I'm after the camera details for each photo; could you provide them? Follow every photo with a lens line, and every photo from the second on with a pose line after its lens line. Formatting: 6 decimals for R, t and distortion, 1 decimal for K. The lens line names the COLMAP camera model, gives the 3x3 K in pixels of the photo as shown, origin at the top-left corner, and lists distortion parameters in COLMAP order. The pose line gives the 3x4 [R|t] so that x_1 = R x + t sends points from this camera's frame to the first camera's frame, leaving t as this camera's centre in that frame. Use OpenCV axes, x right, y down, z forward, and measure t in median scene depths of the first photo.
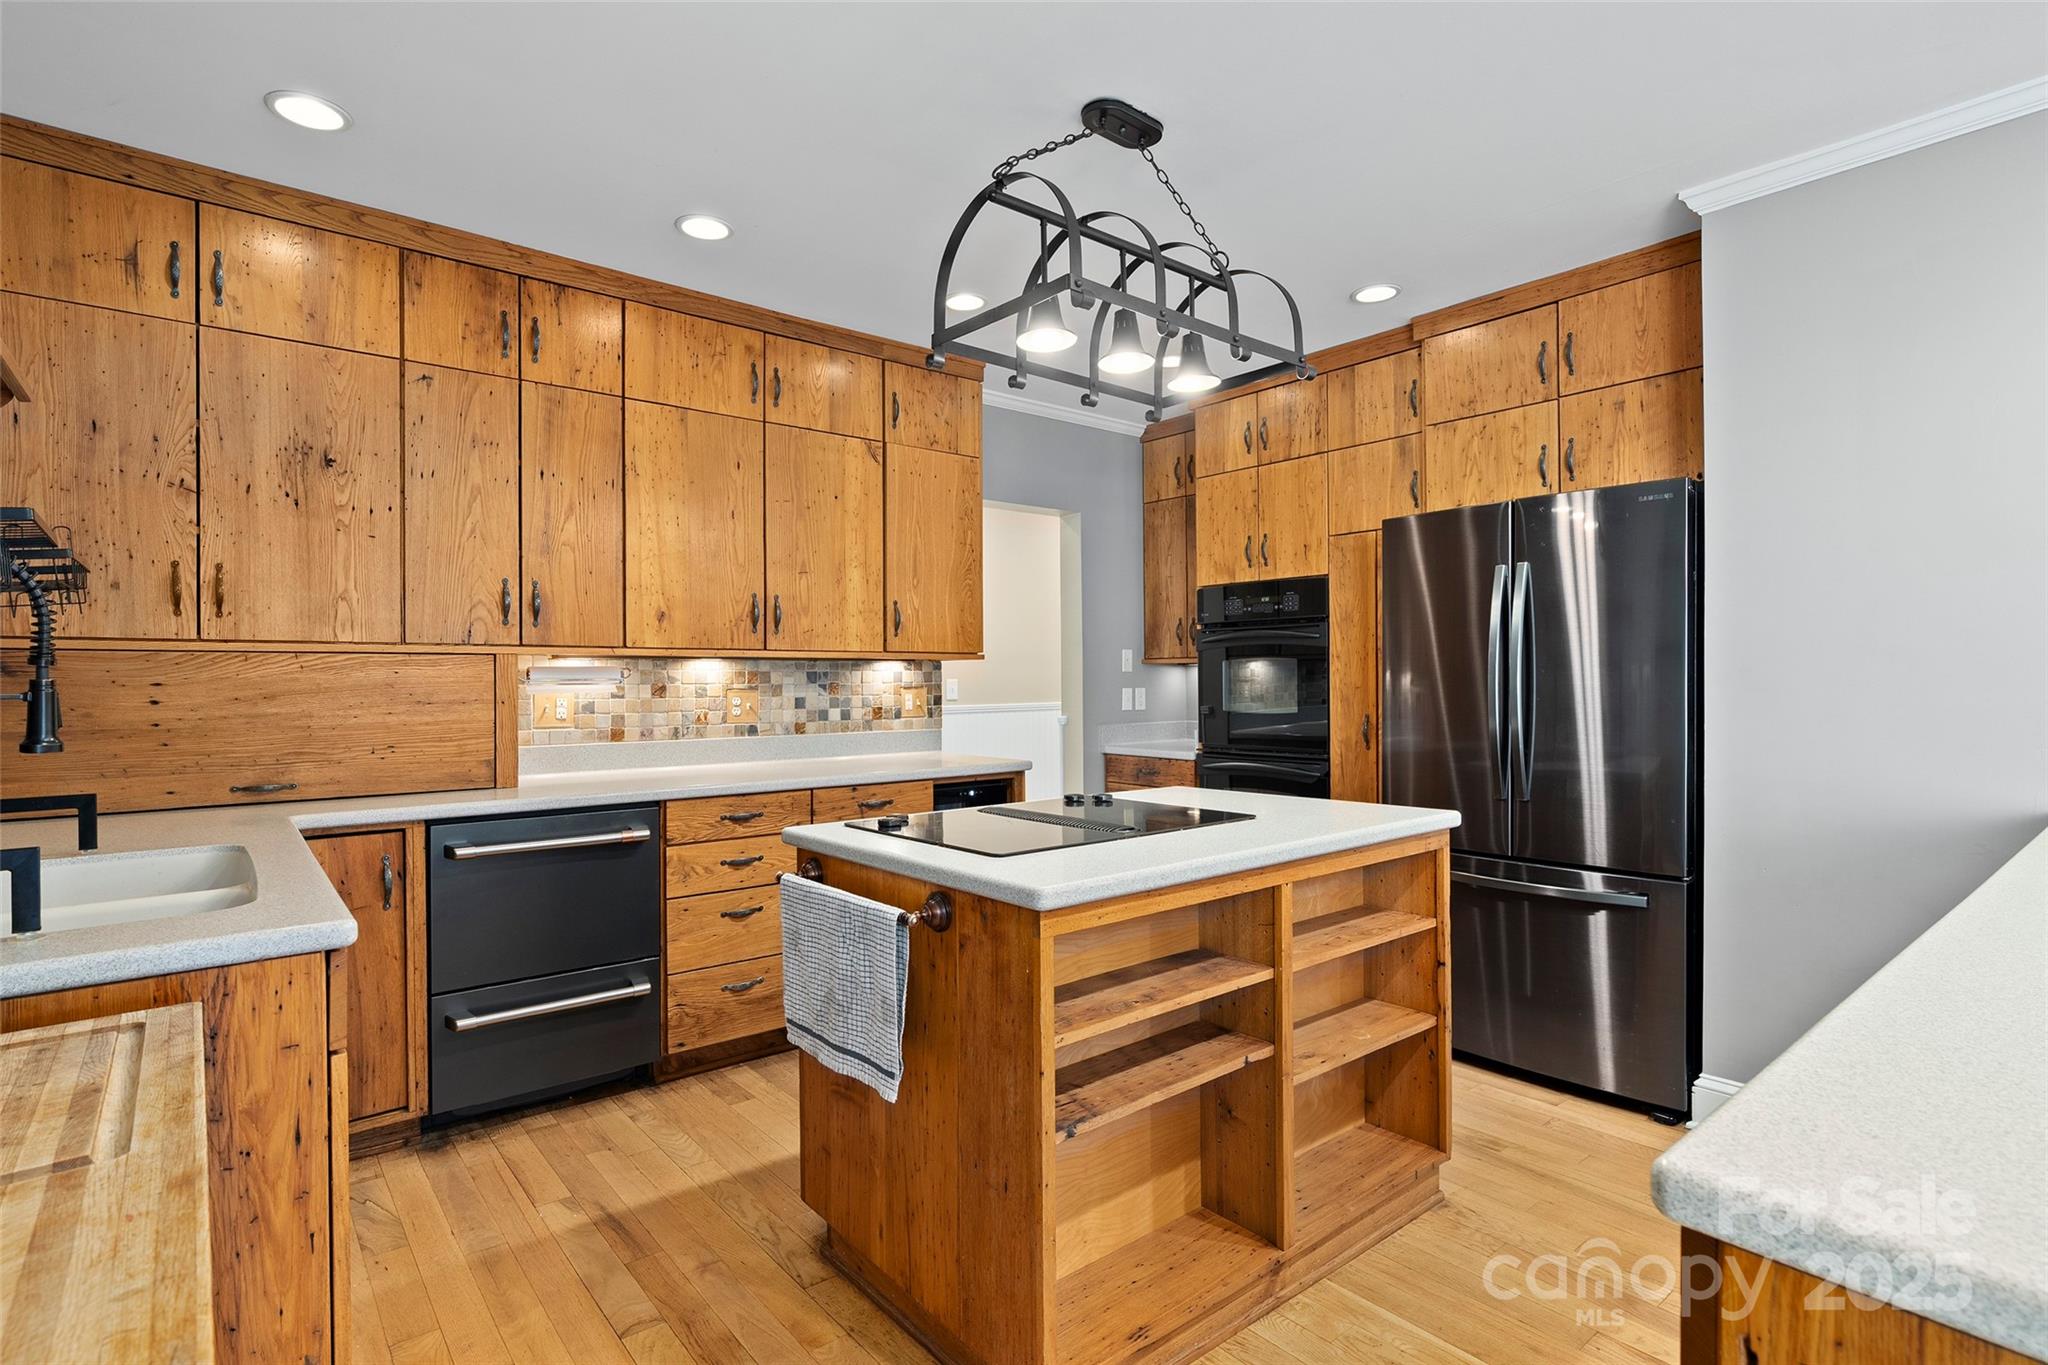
lens RADIAL K [[1009.5, 0, 1033.8], [0, 1009.5, 695.8], [0, 0, 1]] dist [-0.006975, 0.002434]
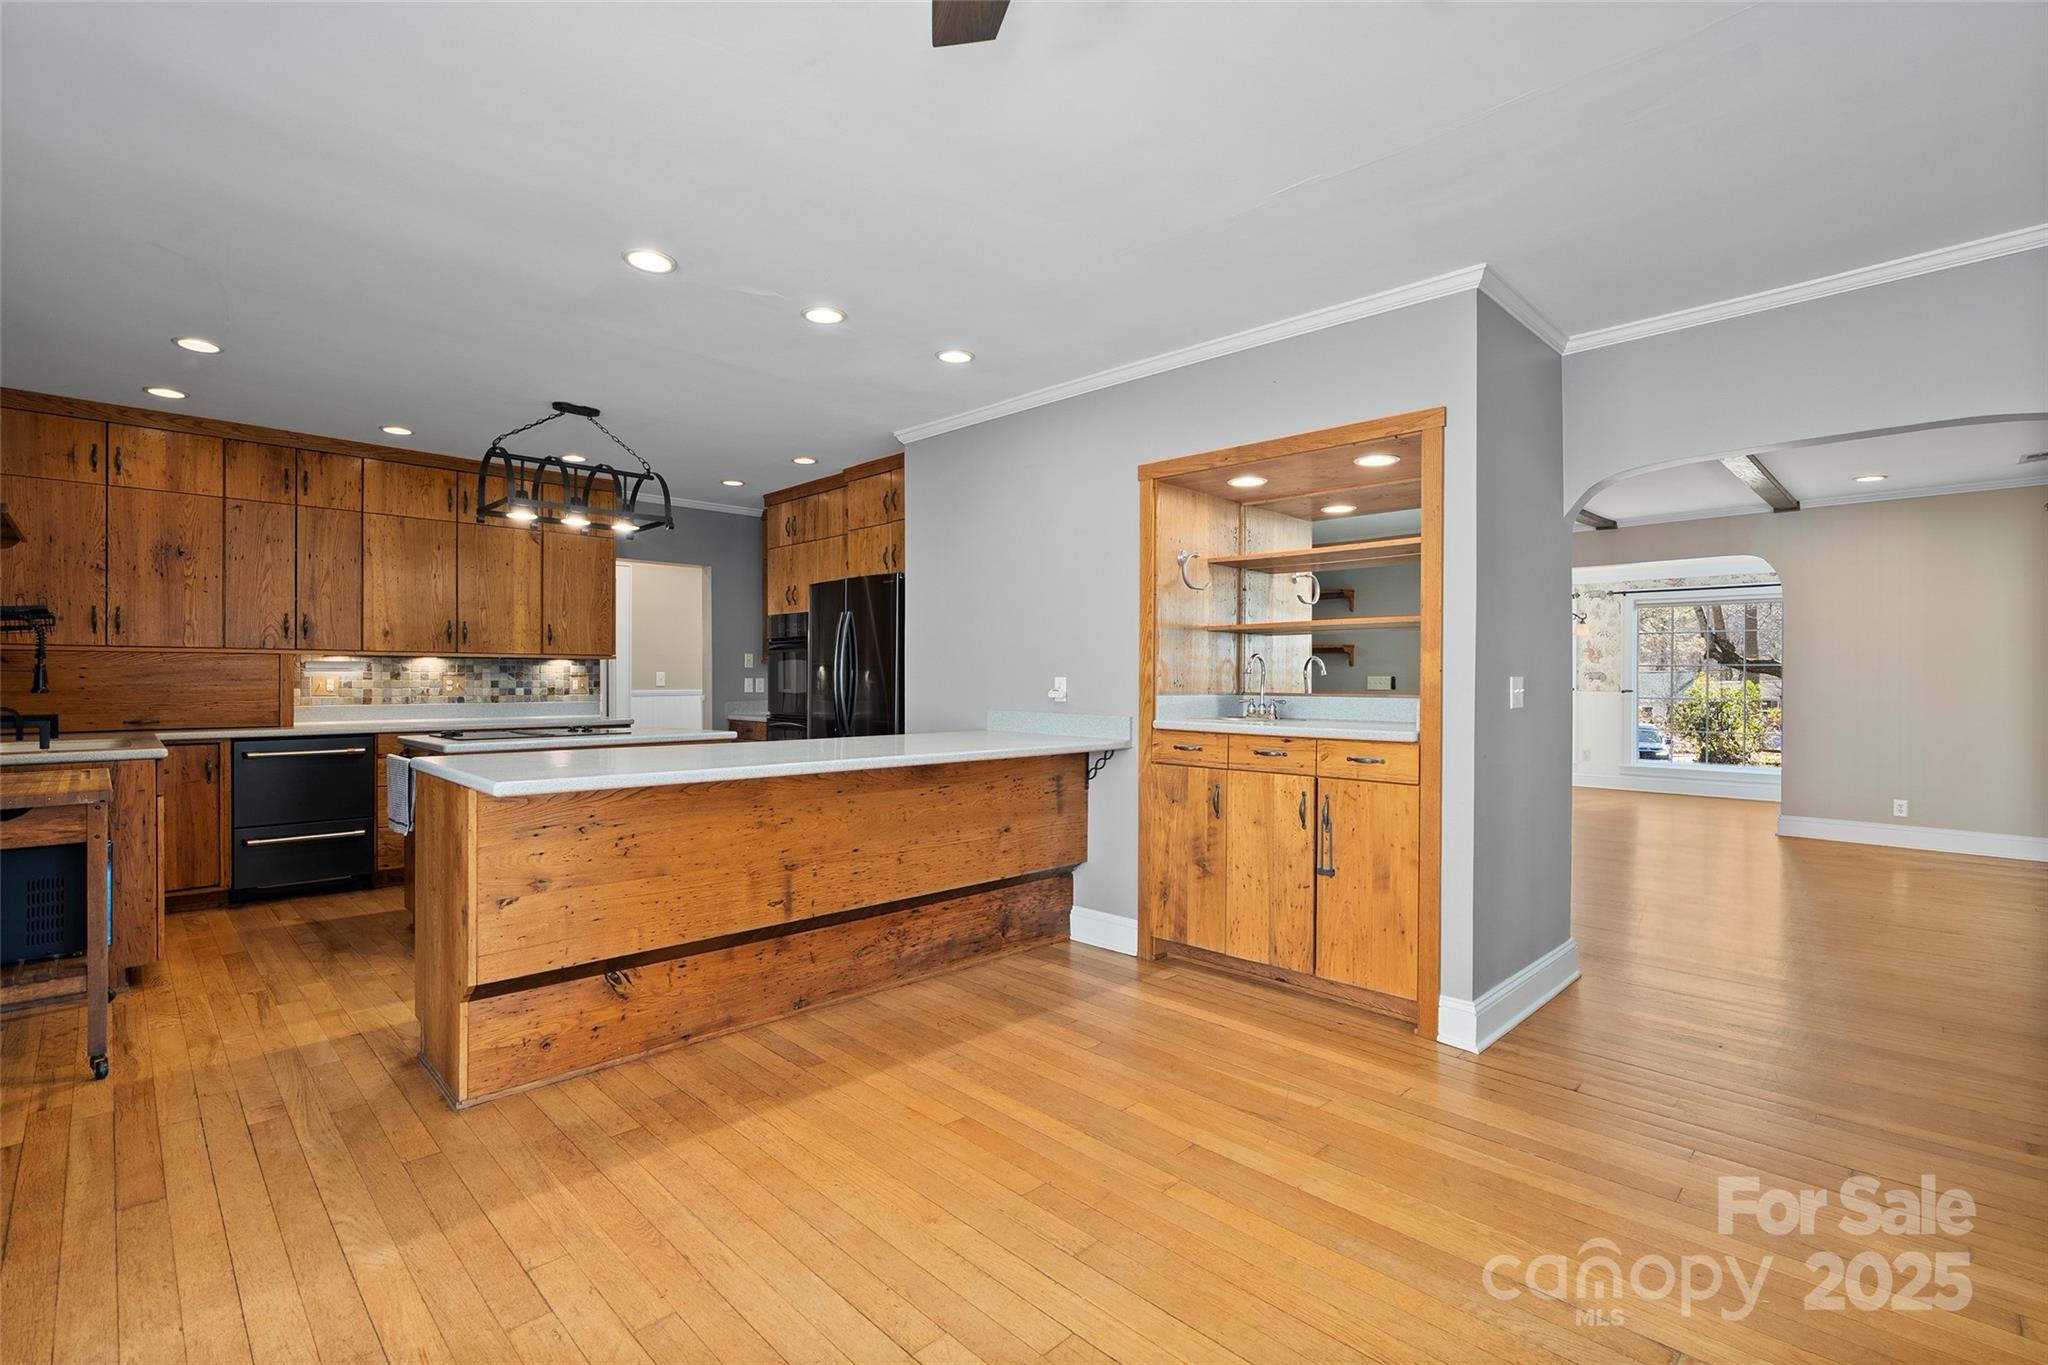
lens RADIAL K [[929.5, 0, 1018.5], [0, 929.5, 690.8], [0, 0, 1]] dist [-0.001315, 0.000609]
pose [[0.996227, 0.005978, 0.086579, 0.655474], [-0.005769, 0.999980, -0.002670, 0.022418], [-0.086593, 0.002161, 0.996241, -0.799906]]
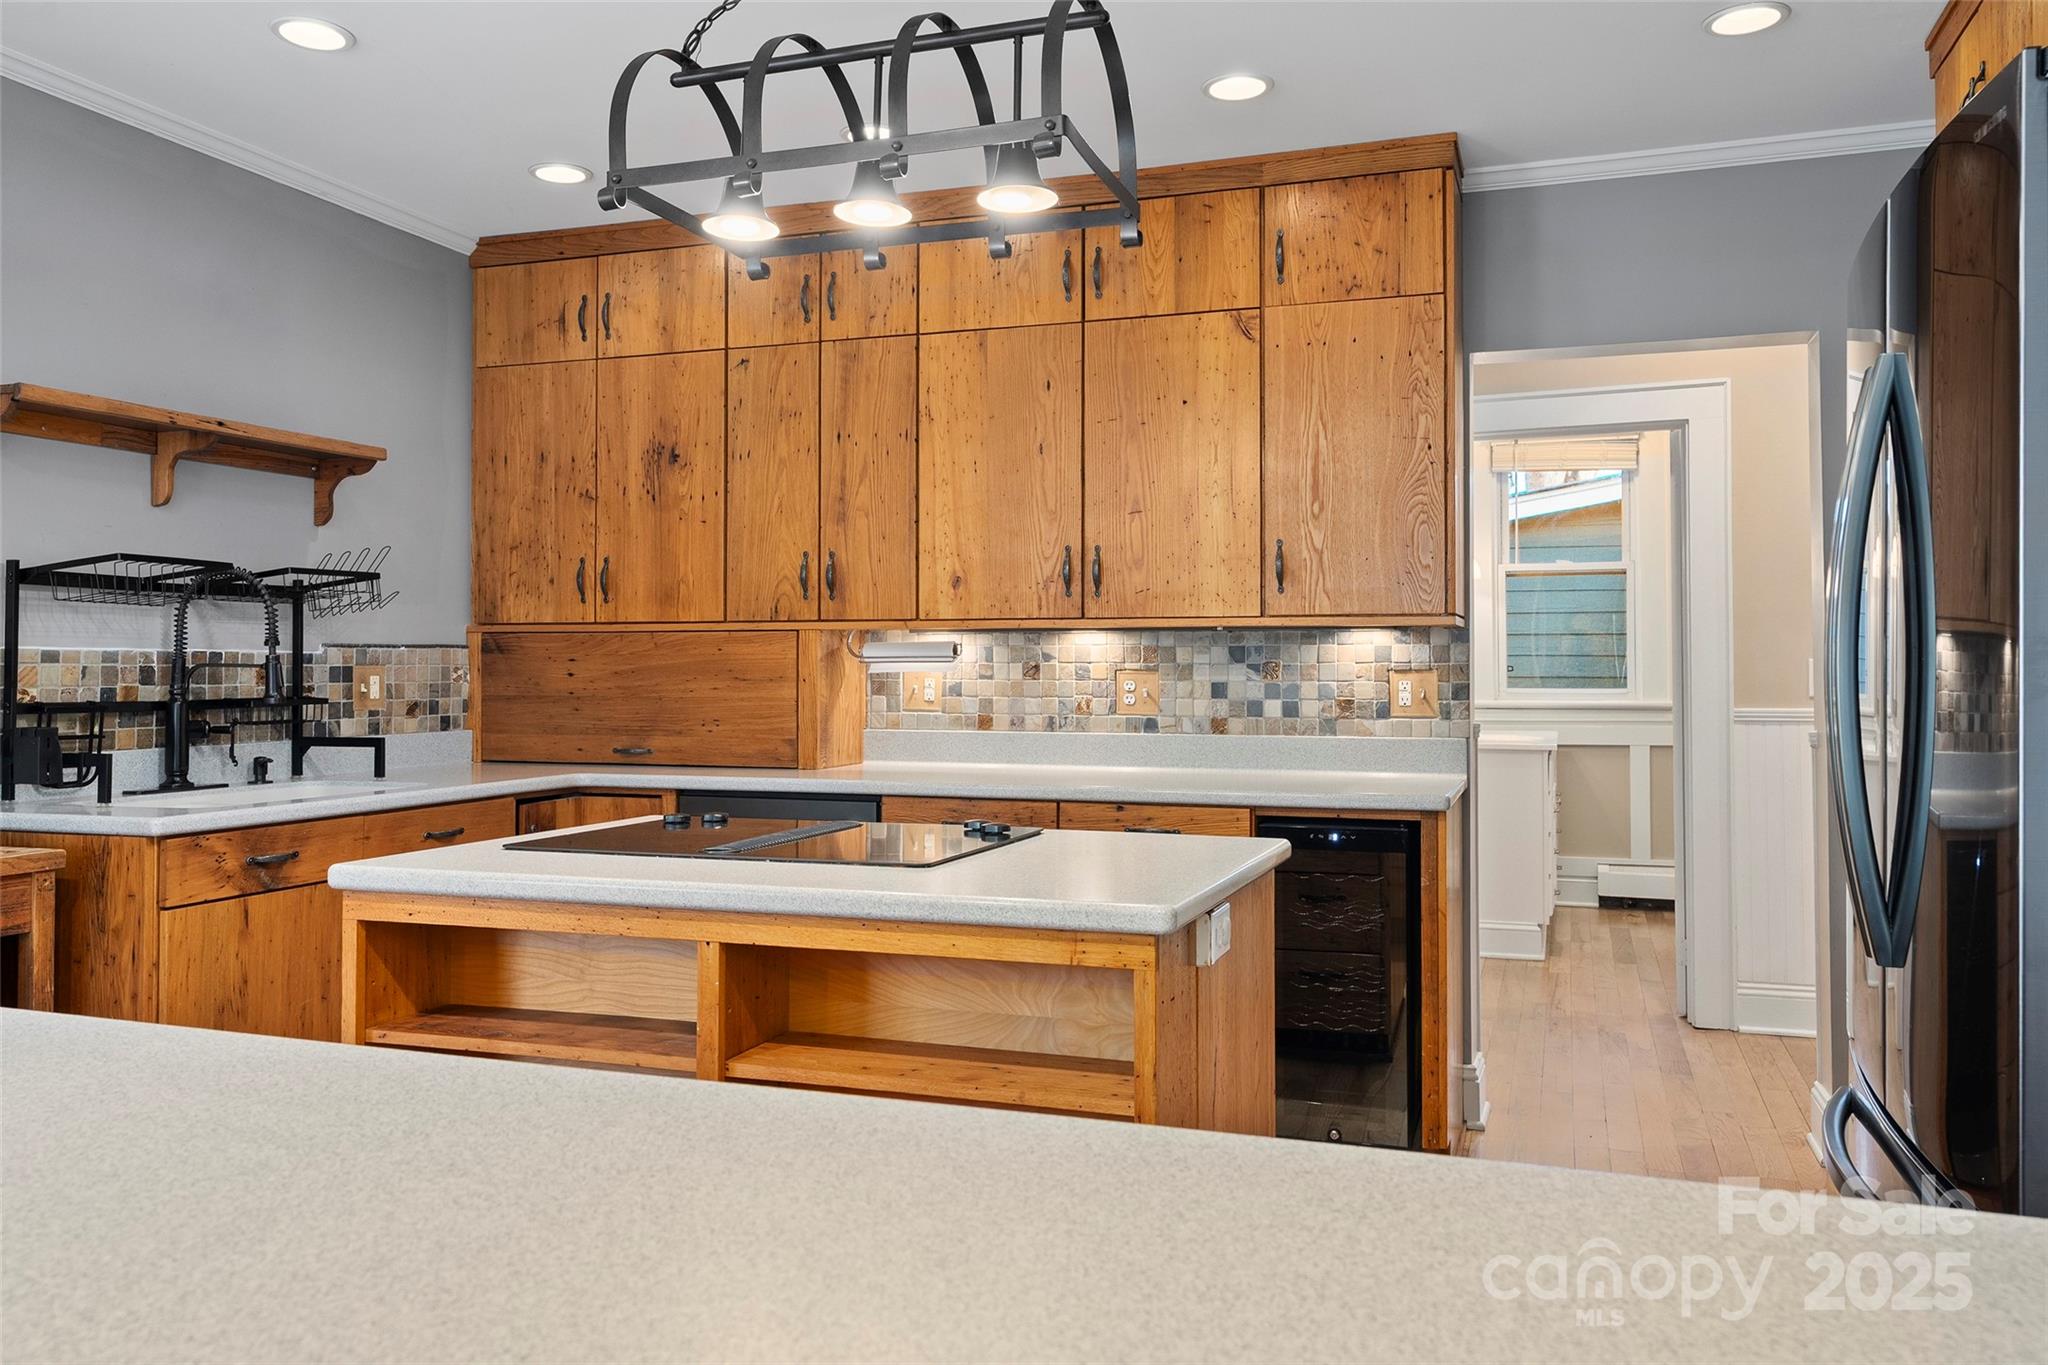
lens RADIAL K [[1574.3, 0, 1028.1], [0, 1574.3, 666.1], [0, 0, 1]] dist [-0.005056, -0.001623]
pose [[0.505339, 0.003232, -0.862915, 0.866560], [-0.016577, 0.999845, -0.005963, -0.001450], [0.862762, 0.017317, 0.505314, 0.418223]]
